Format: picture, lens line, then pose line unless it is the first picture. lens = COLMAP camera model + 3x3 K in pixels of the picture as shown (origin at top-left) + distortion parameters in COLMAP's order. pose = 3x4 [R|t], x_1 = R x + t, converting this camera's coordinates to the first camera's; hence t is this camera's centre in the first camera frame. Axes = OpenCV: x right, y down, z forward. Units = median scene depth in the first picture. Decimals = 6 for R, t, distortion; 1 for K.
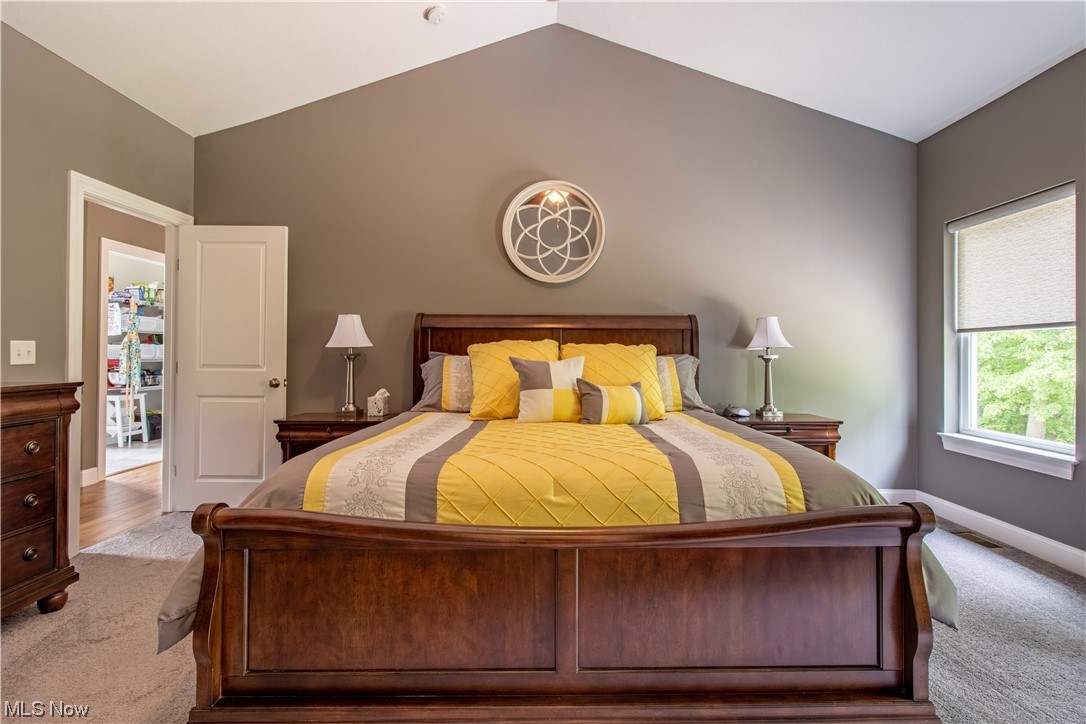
lens RADIAL K [[502.7, 0, 541.9], [0, 502.7, 351.9], [0, 0, 1]] dist [0.002553, 0.000302]
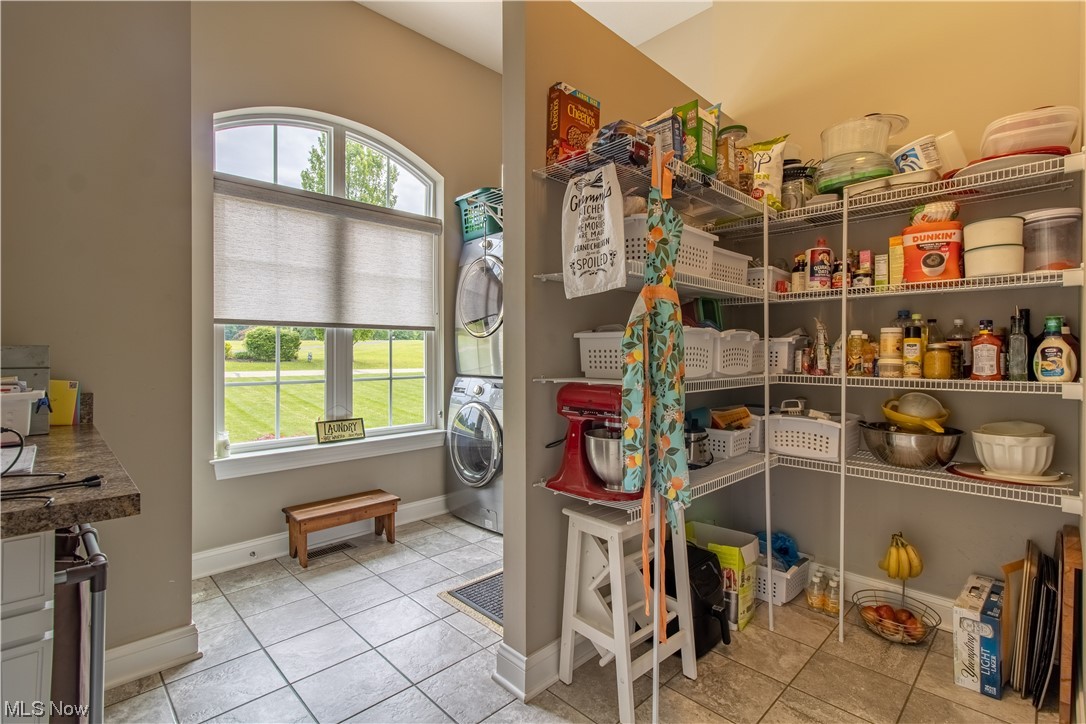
lens RADIAL K [[502.7, 0, 543.7], [0, 502.7, 355.3], [0, 0, 1]] dist [0.002553, 0.000302]
pose [[0.691483, -0.007072, -0.722358, -0.675168], [0.014765, 0.999882, 0.004344, -0.003023], [0.722242, -0.013669, 0.691506, 0.788611]]
